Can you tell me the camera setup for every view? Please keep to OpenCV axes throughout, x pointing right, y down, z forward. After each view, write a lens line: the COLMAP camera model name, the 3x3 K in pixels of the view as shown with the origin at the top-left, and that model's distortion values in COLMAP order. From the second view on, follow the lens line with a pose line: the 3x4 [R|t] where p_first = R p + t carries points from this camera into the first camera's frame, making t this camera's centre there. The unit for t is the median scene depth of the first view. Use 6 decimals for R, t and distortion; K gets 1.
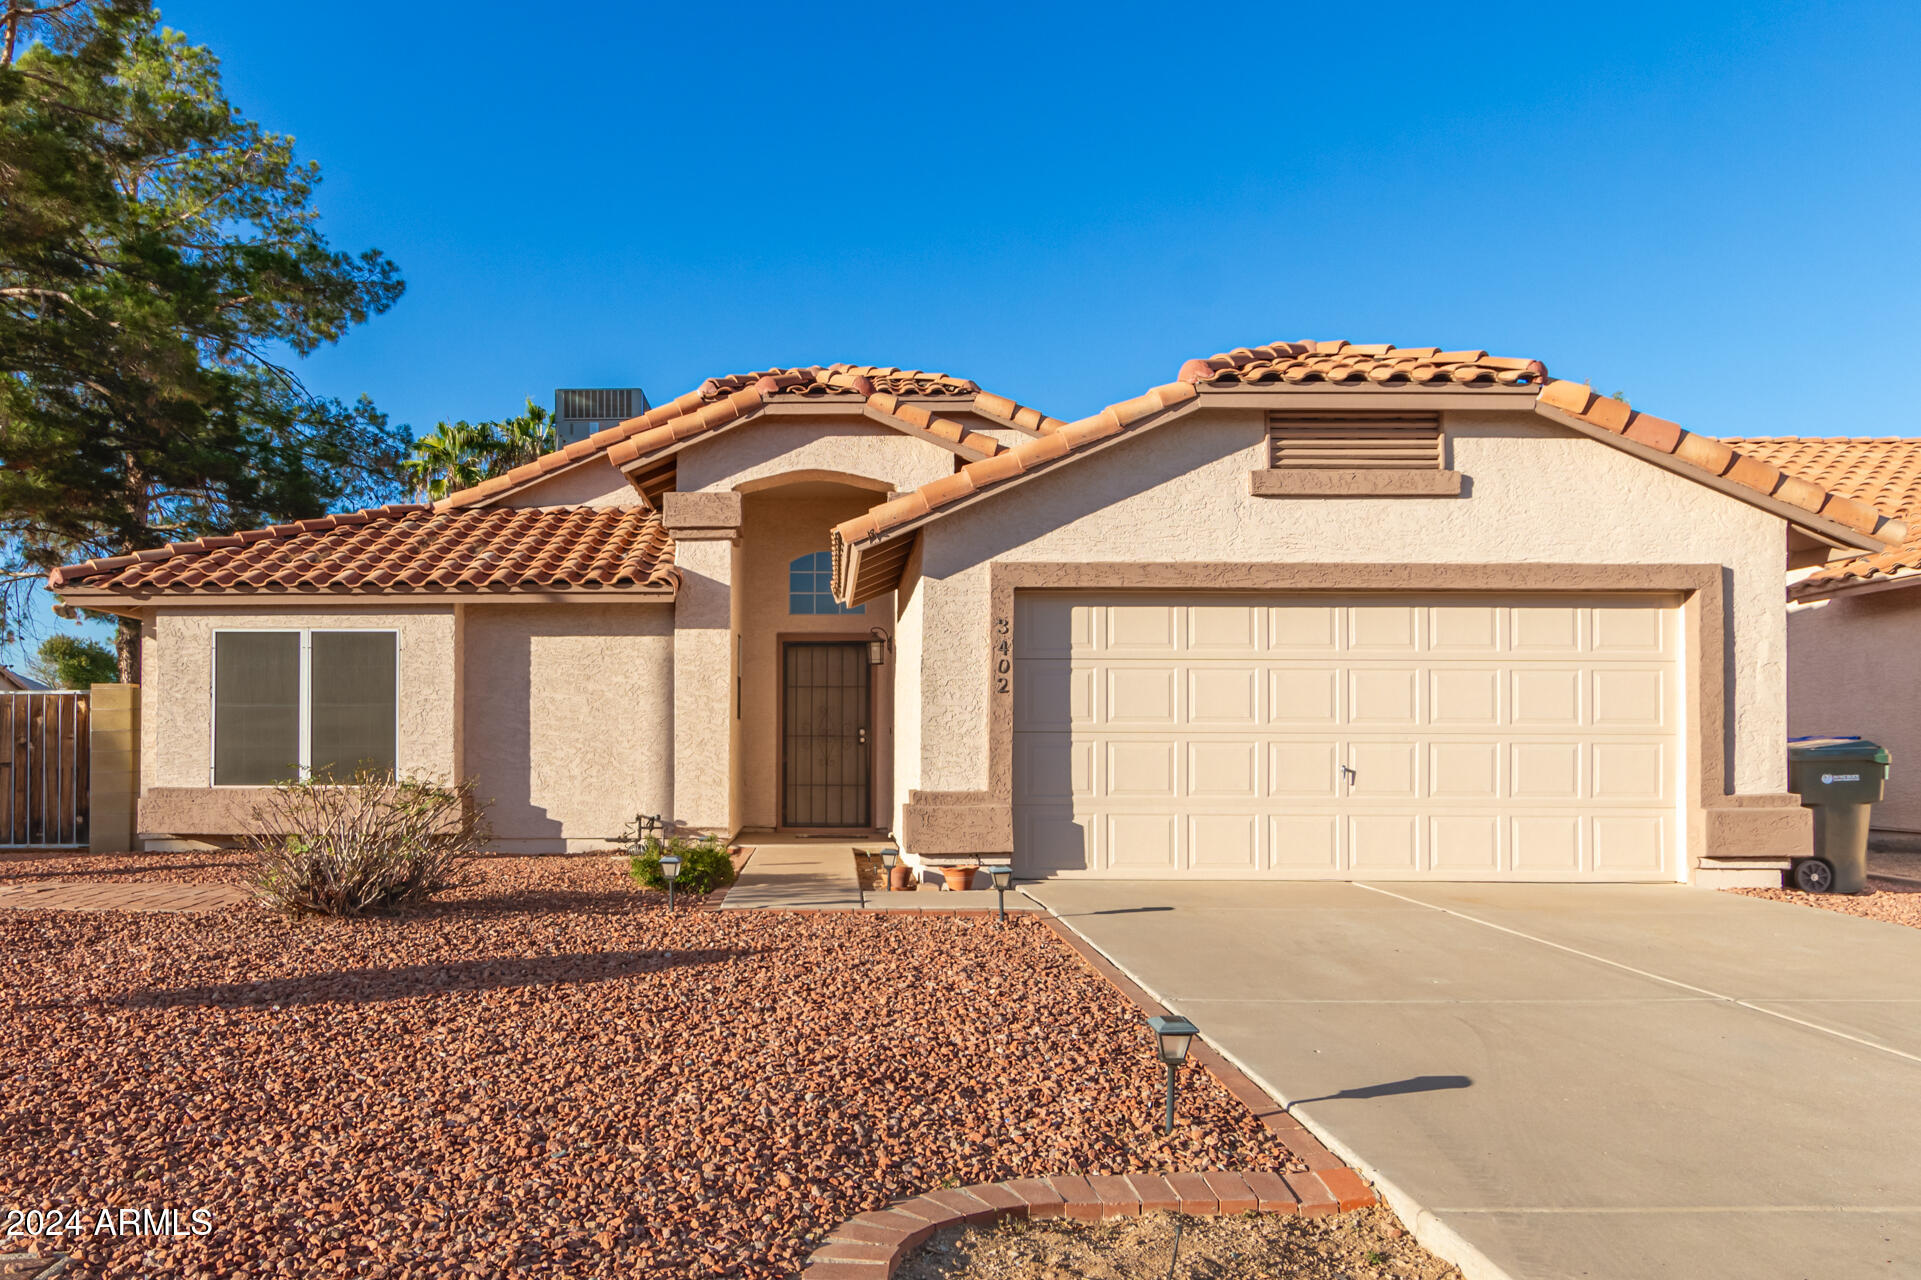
lens RADIAL K [[1392.4, 0, 822.0], [0, 1392.4, 735.6], [0, 0, 1]] dist [0.003174, -0.003914]
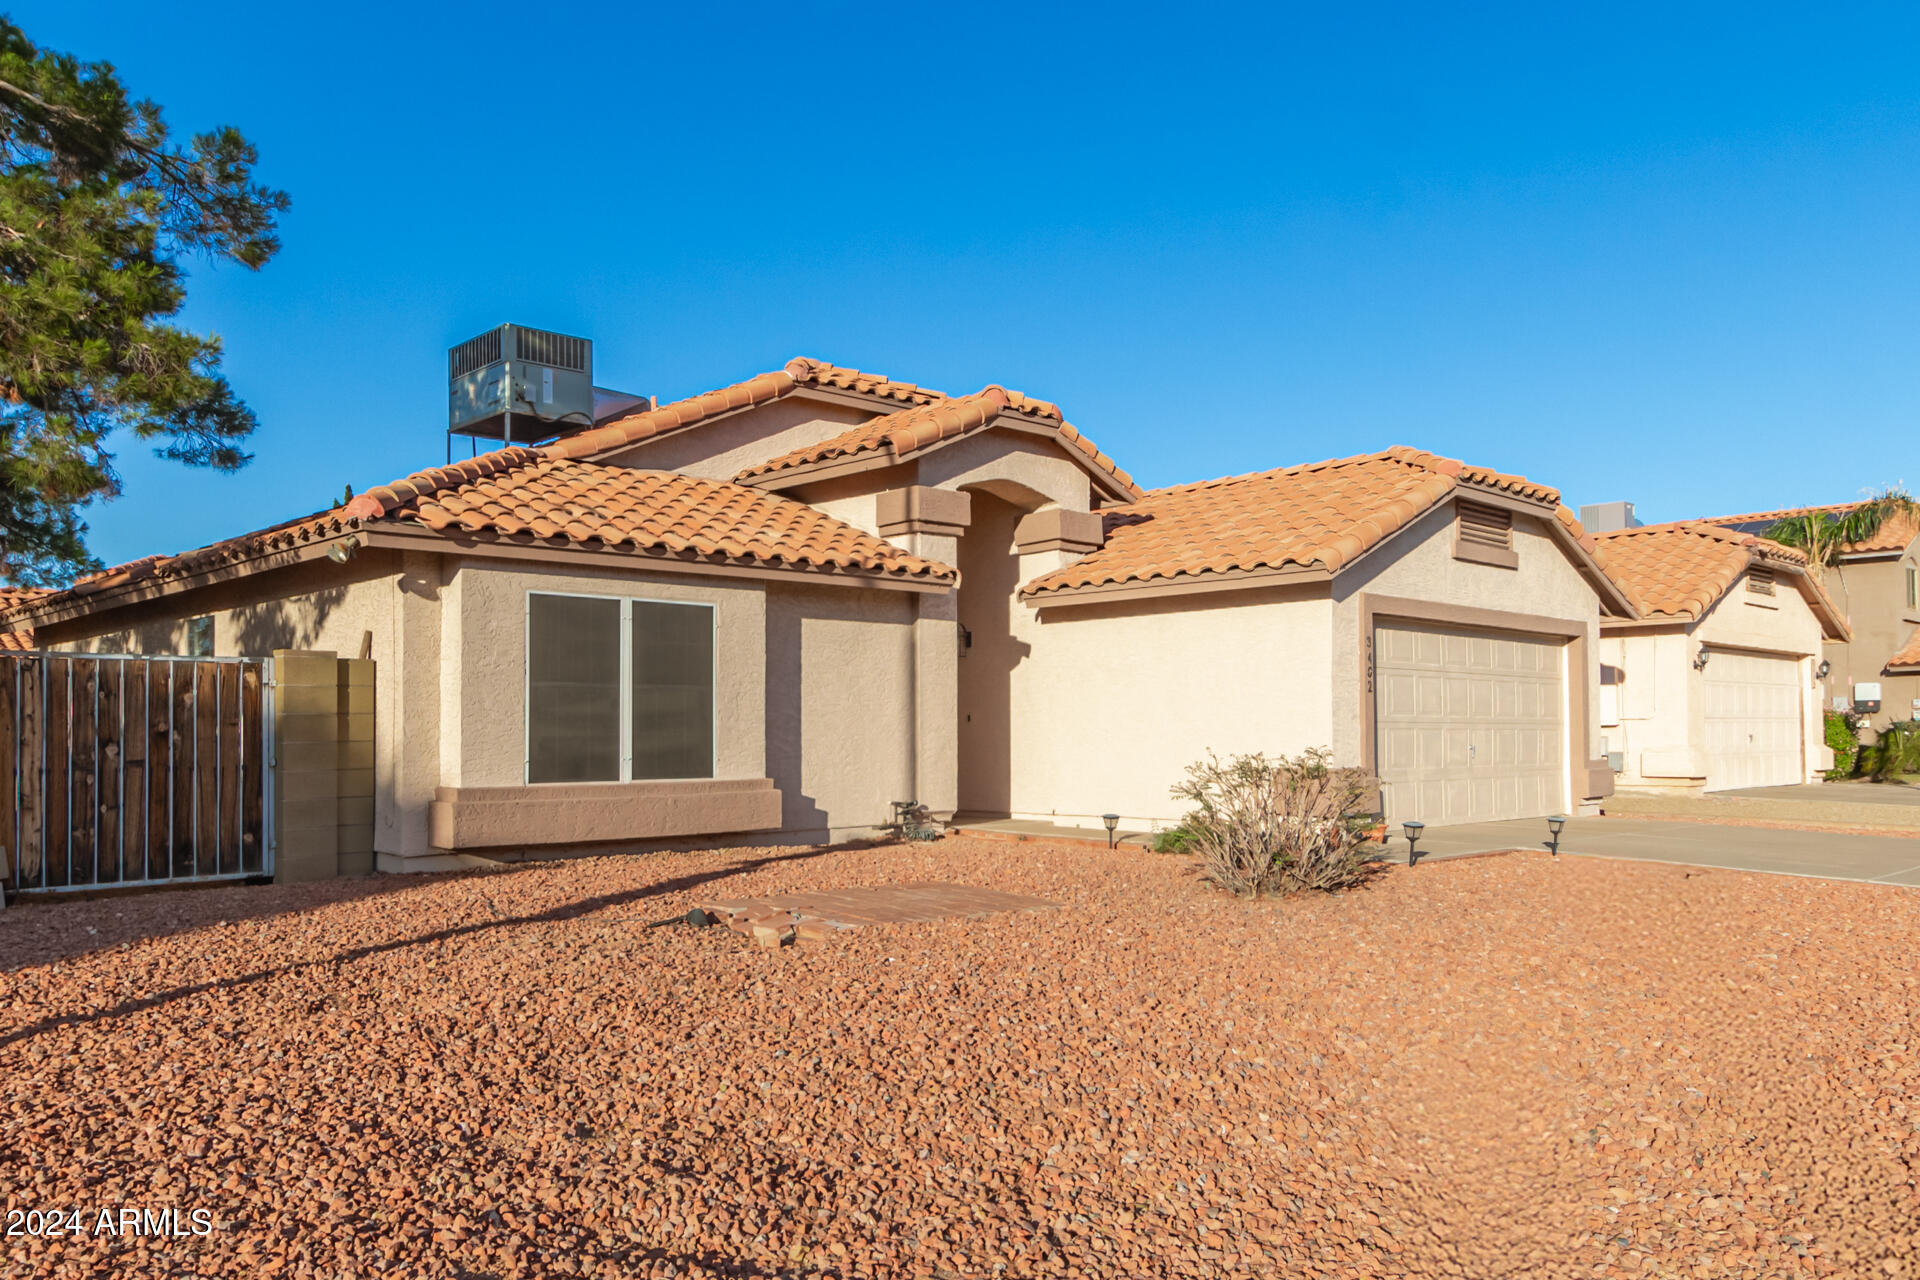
lens RADIAL K [[1436.9, 0, 949.9], [0, 1436.9, 707.9], [0, 0, 1]] dist [-0.008752, -0.000504]
pose [[0.709137, 0.009556, 0.705006, -1.076109], [-0.001774, 0.999929, -0.011769, 0.001817], [-0.705069, 0.007095, 0.709104, 0.299794]]
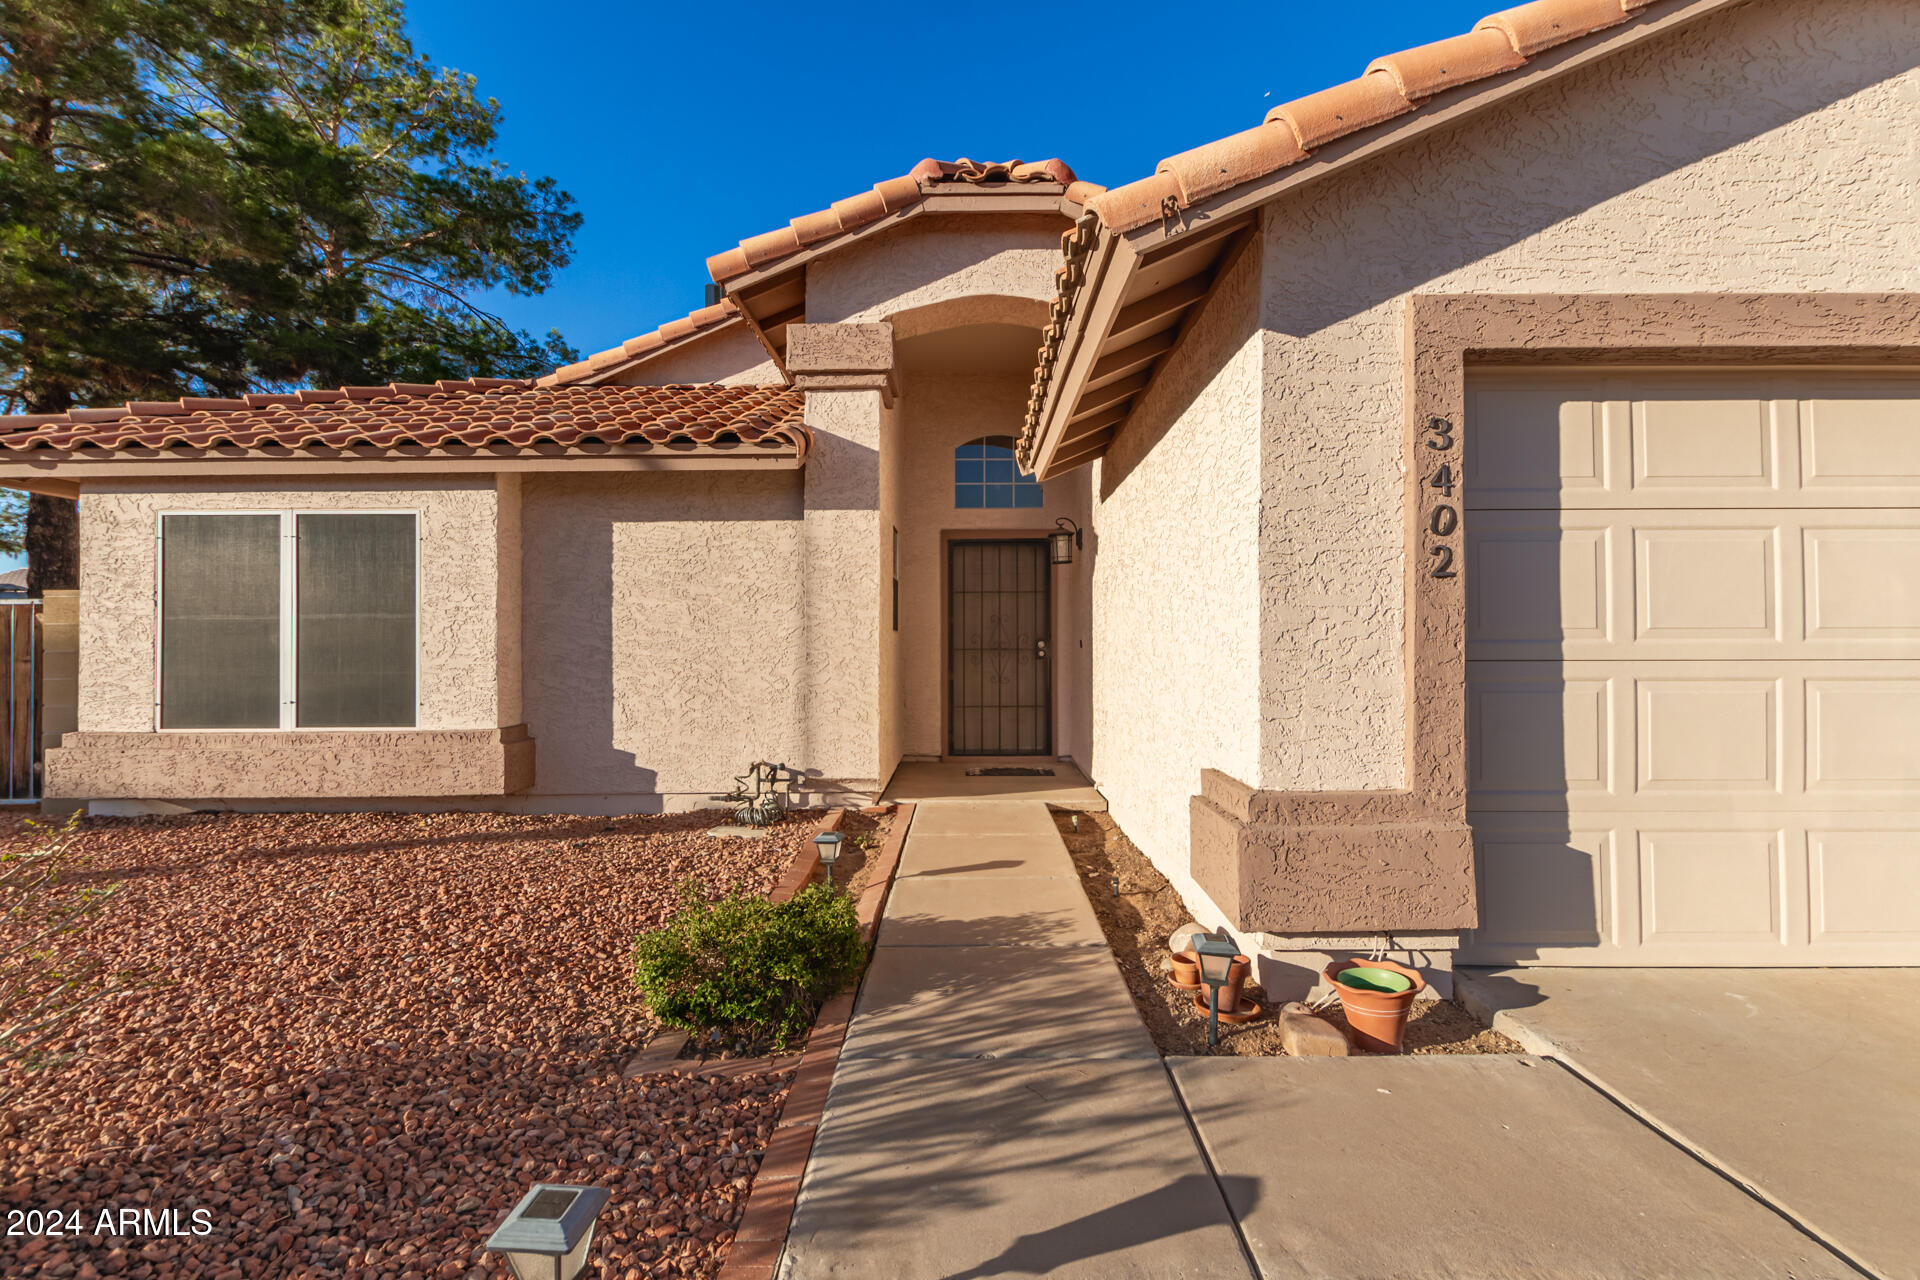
lens RADIAL K [[895.3, 0, 971.7], [0, 895.3, 637.9], [0, 0, 1]] dist [0.004791, -0.001473]
pose [[0.999949, -0.006396, 0.007776, -0.027130], [0.006384, 0.999978, 0.001660, -0.011780], [-0.007786, -0.001611, 0.999968, 0.674728]]
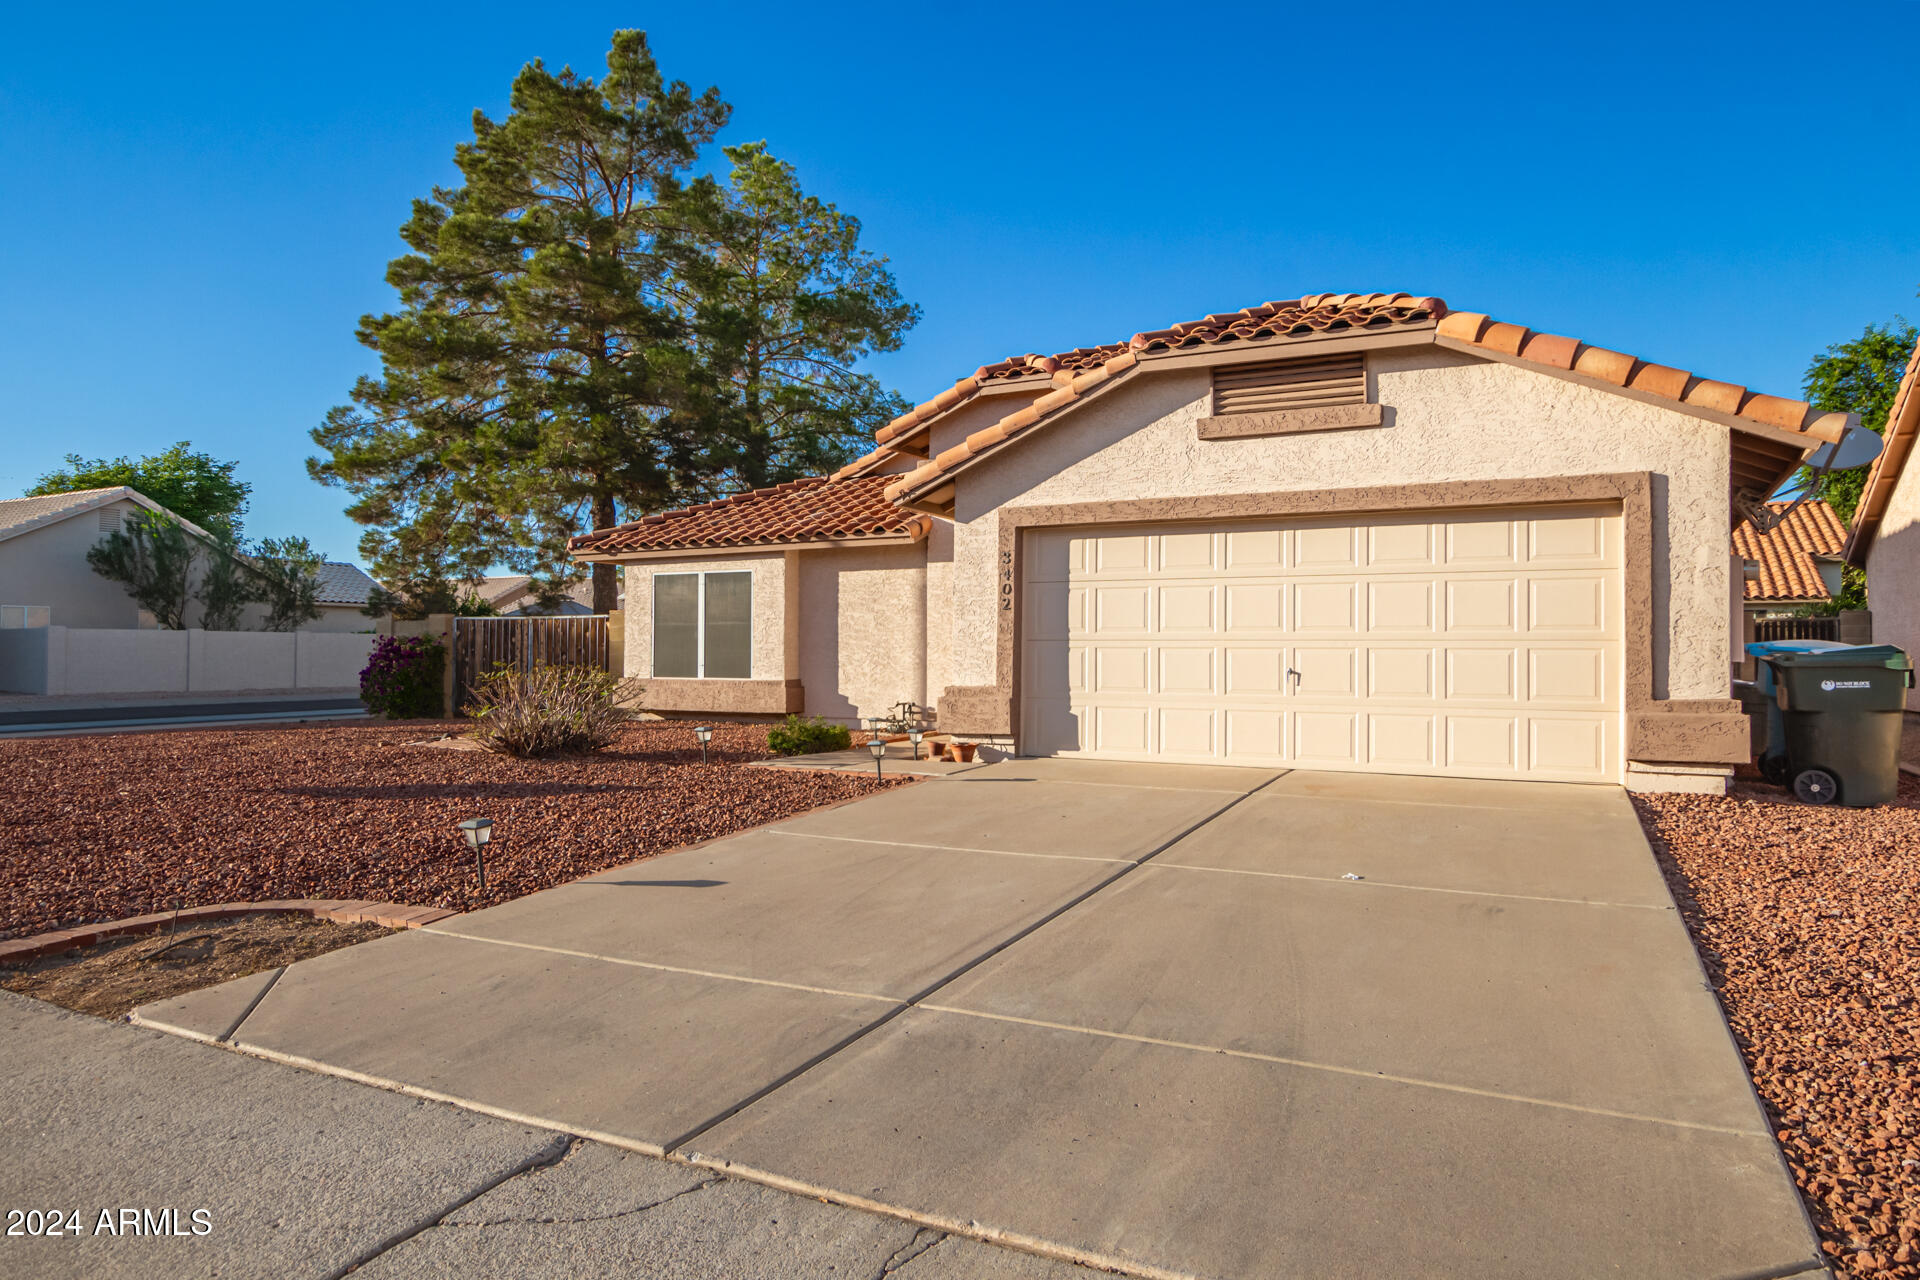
lens RADIAL K [[1191.5, 0, 955.3], [0, 1191.5, 630.7], [0, 0, 1]] dist [-0.024720, 0.000919]
pose [[0.888378, -0.007626, -0.459050, 0.564426], [0.003393, 0.999944, -0.010047, -0.000652], [0.459101, 0.007368, 0.888354, 0.006228]]
